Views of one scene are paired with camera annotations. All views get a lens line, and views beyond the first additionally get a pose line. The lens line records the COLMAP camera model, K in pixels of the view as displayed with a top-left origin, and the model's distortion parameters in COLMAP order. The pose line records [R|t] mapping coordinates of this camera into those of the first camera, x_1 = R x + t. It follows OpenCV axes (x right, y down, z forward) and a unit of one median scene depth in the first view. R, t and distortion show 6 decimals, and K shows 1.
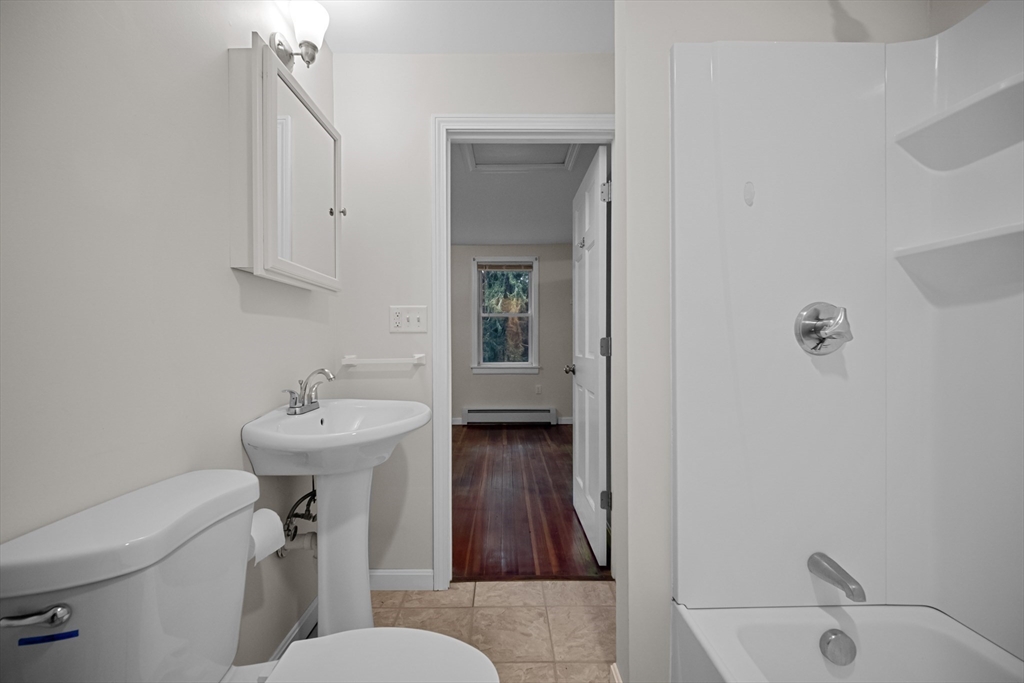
lens RADIAL K [[406.1, 0, 509.1], [0, 406.1, 340.6], [0, 0, 1]] dist [0.001347, 0.000130]
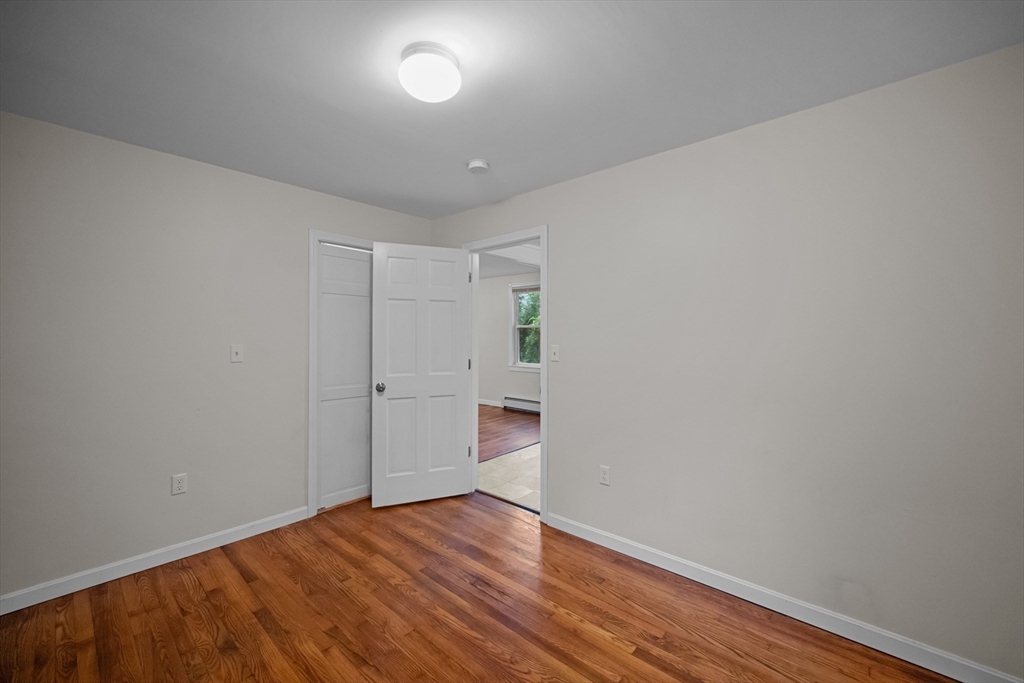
lens RADIAL K [[406.1, 0, 504.2], [0, 406.1, 344.9], [0, 0, 1]] dist [0.001347, 0.000130]
pose [[0.744070, 0.021717, -0.667748, 0.795593], [-0.014981, 0.999763, 0.015822, -0.023996], [0.667933, -0.001769, 0.744219, -0.013305]]
